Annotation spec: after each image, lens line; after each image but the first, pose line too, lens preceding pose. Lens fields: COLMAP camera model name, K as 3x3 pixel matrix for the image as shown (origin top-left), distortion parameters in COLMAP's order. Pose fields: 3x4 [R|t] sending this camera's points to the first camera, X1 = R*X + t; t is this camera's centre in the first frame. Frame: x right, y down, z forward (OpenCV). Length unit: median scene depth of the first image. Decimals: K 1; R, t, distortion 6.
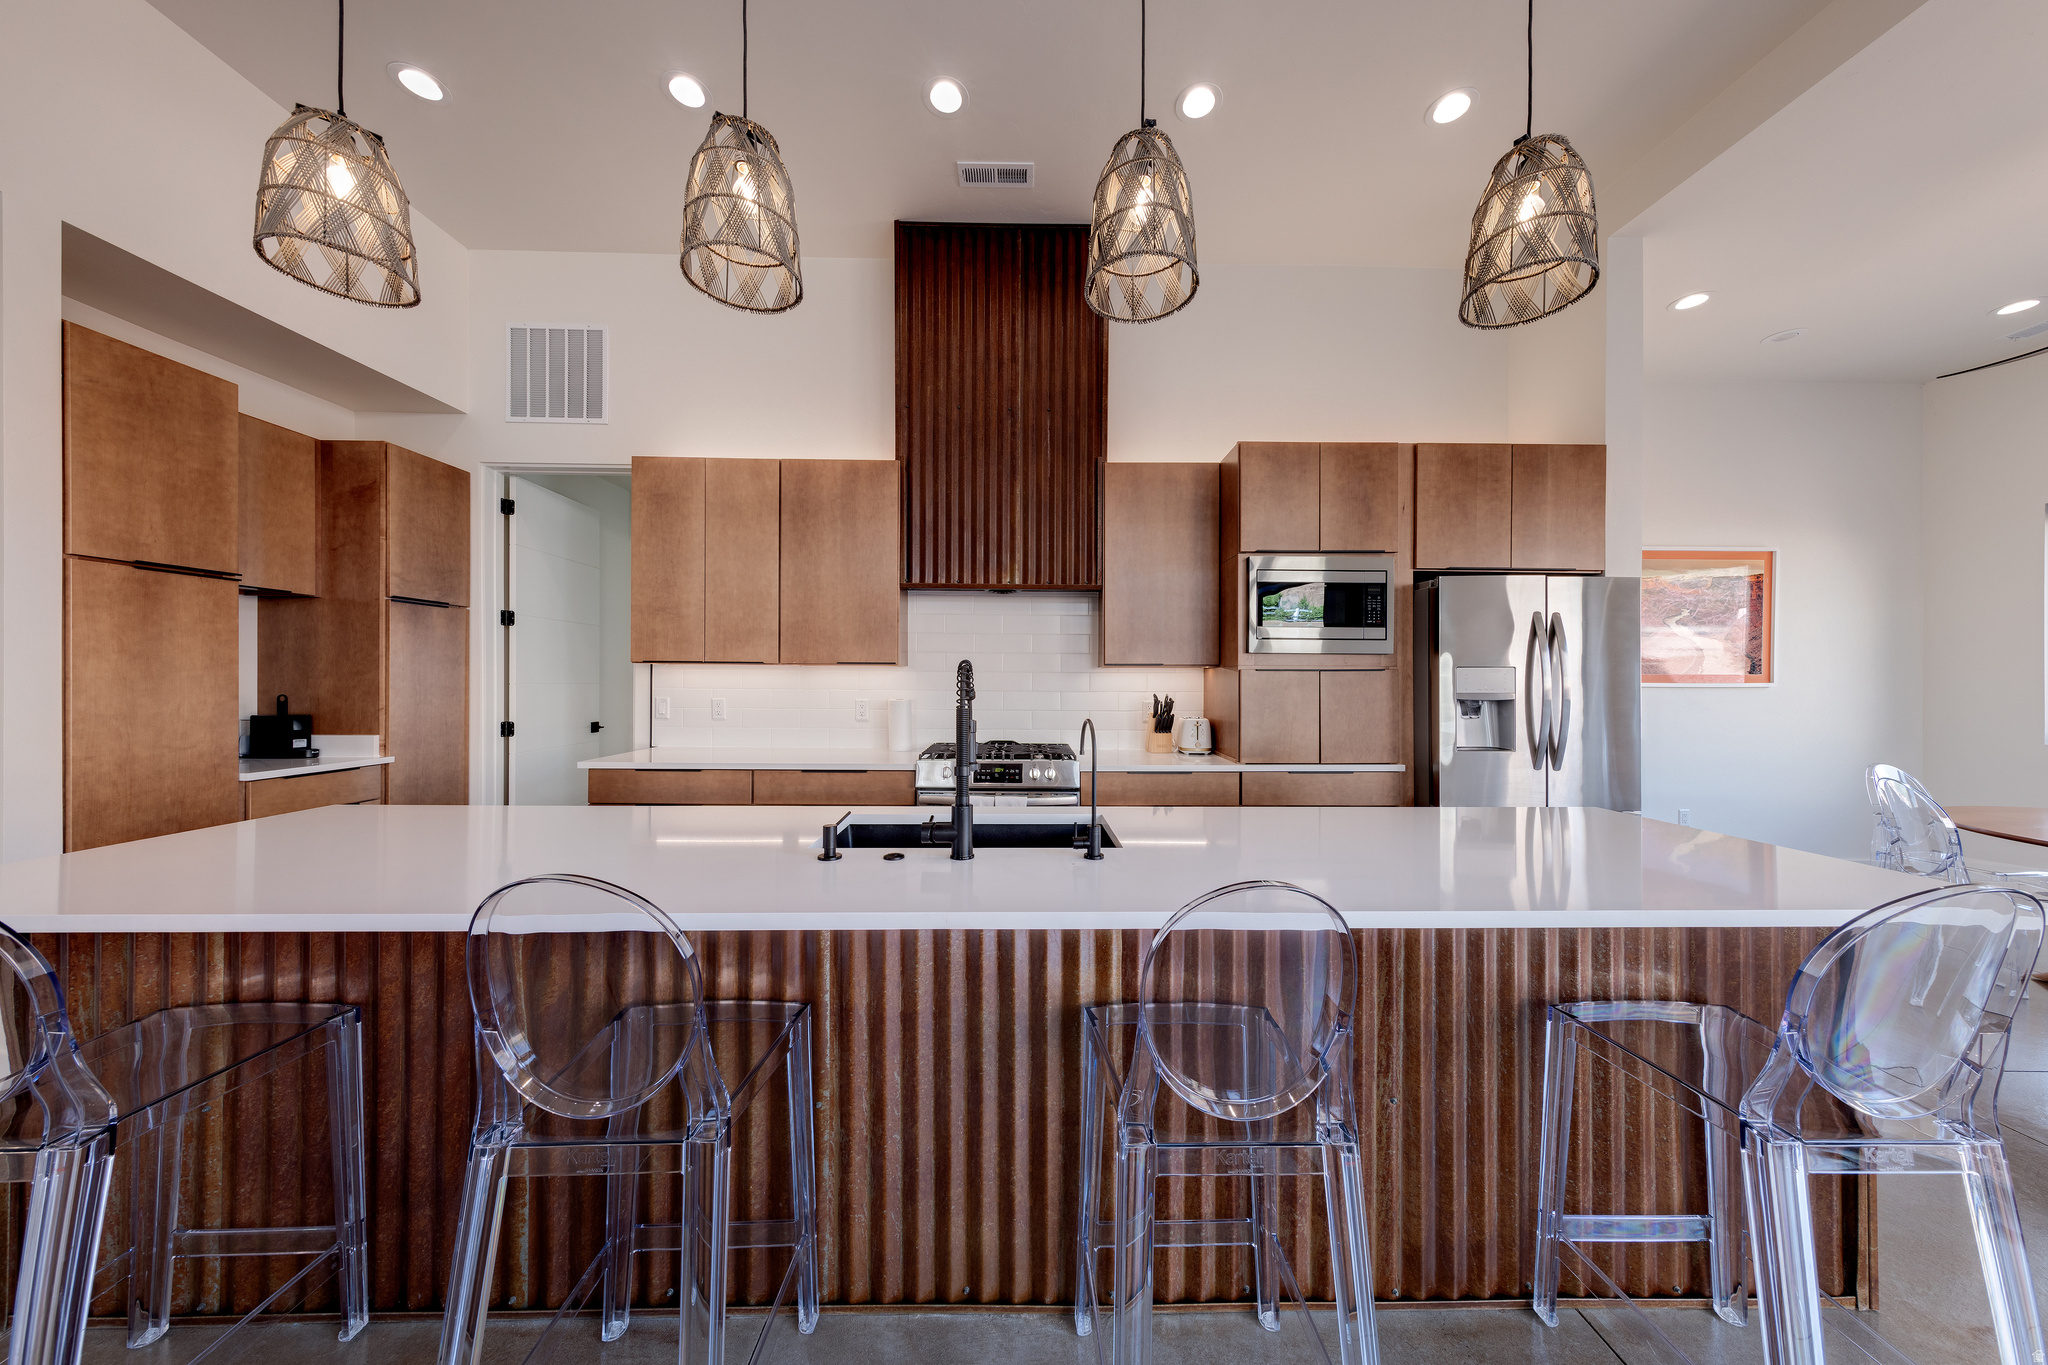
lens RADIAL K [[659.0, 0, 1028.5], [0, 659.0, 678.2], [0, 0, 1]] dist [0.007325, -0.000277]
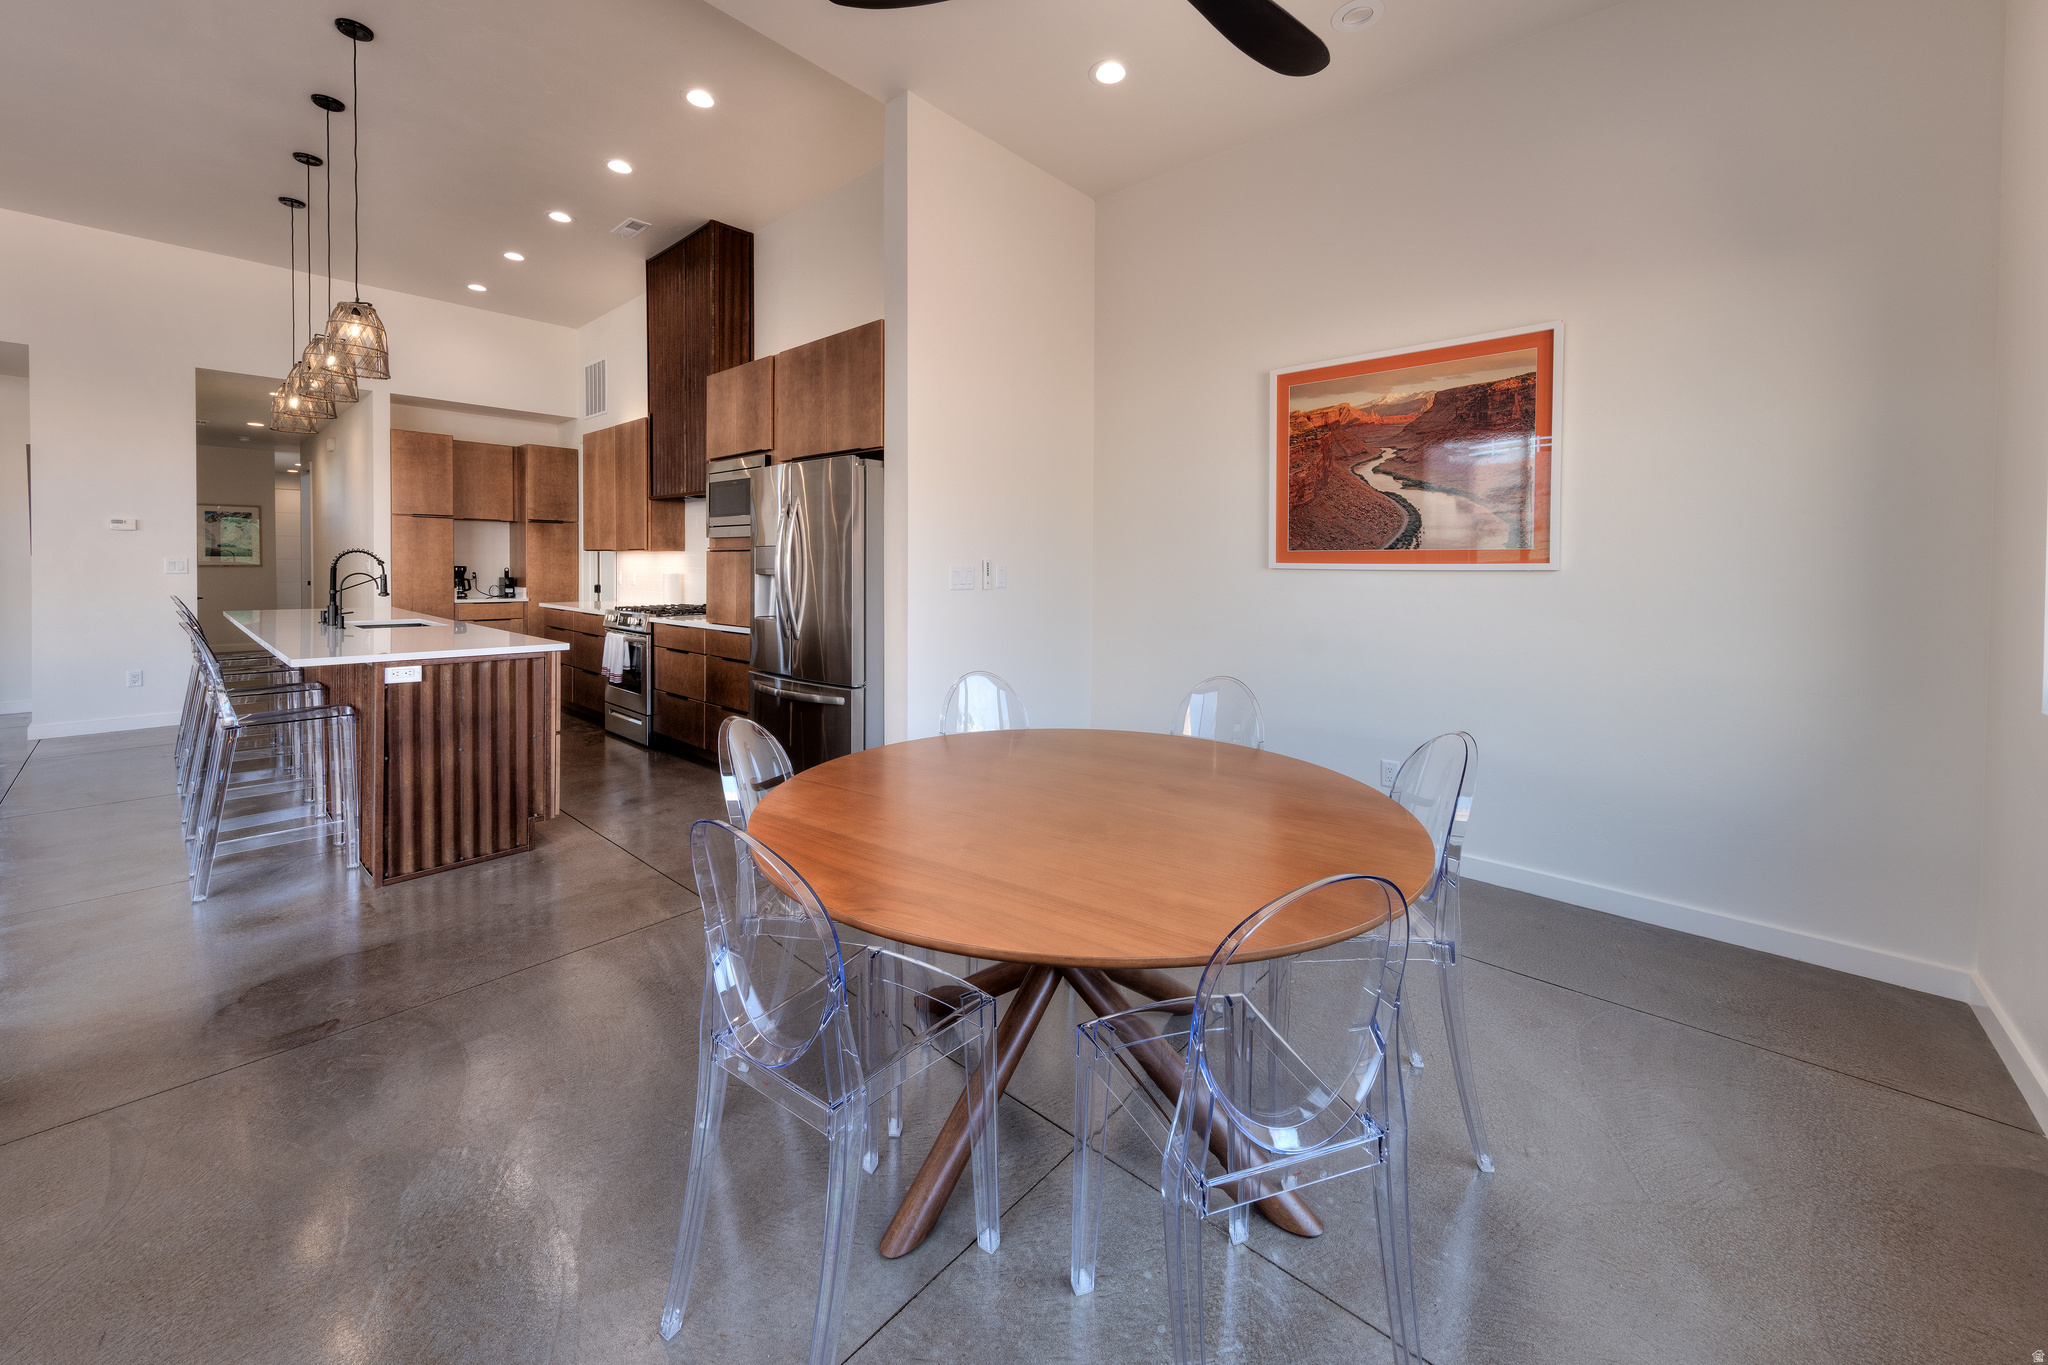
lens RADIAL K [[745.2, 0, 992.0], [0, 745.2, 592.7], [0, 0, 1]] dist [-0.001763, -0.000740]
pose [[0.734509, 0.027109, -0.678058, 1.645968], [-0.004550, 0.999376, 0.035026, 0.013796], [0.678584, -0.022642, 0.734174, 0.280178]]
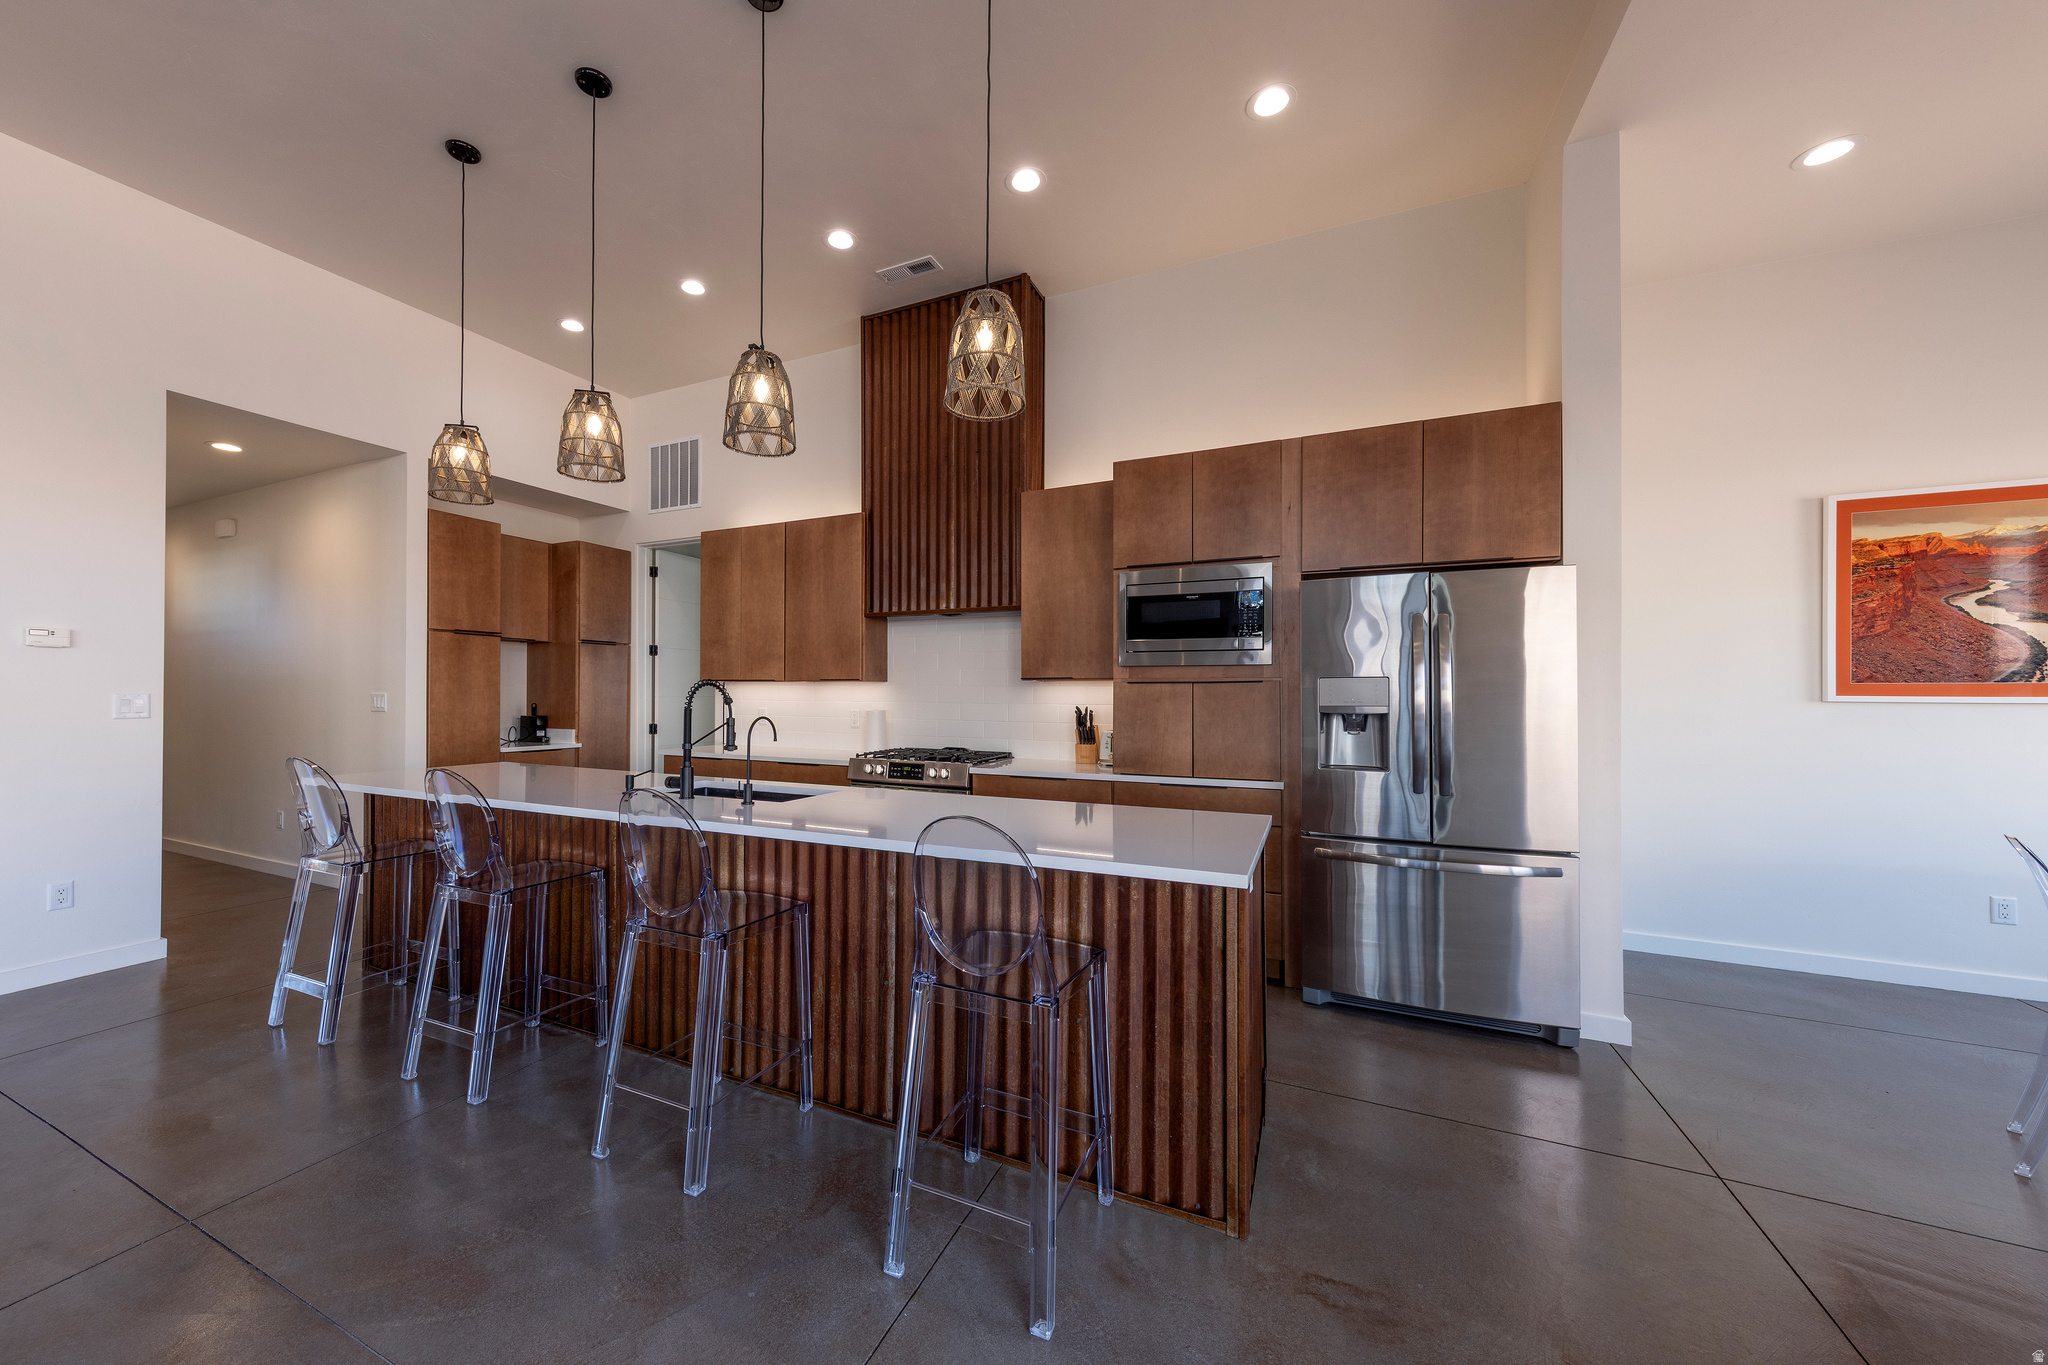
lens RADIAL K [[749.4, 0, 933.7], [0, 749.4, 693.7], [0, 0, 1]] dist [0.005034, -0.000989]
pose [[0.882647, -0.001511, -0.470033, 0.589888], [-0.001025, 0.999986, -0.005138, 0.009818], [0.470035, 0.005017, 0.882634, -0.158844]]
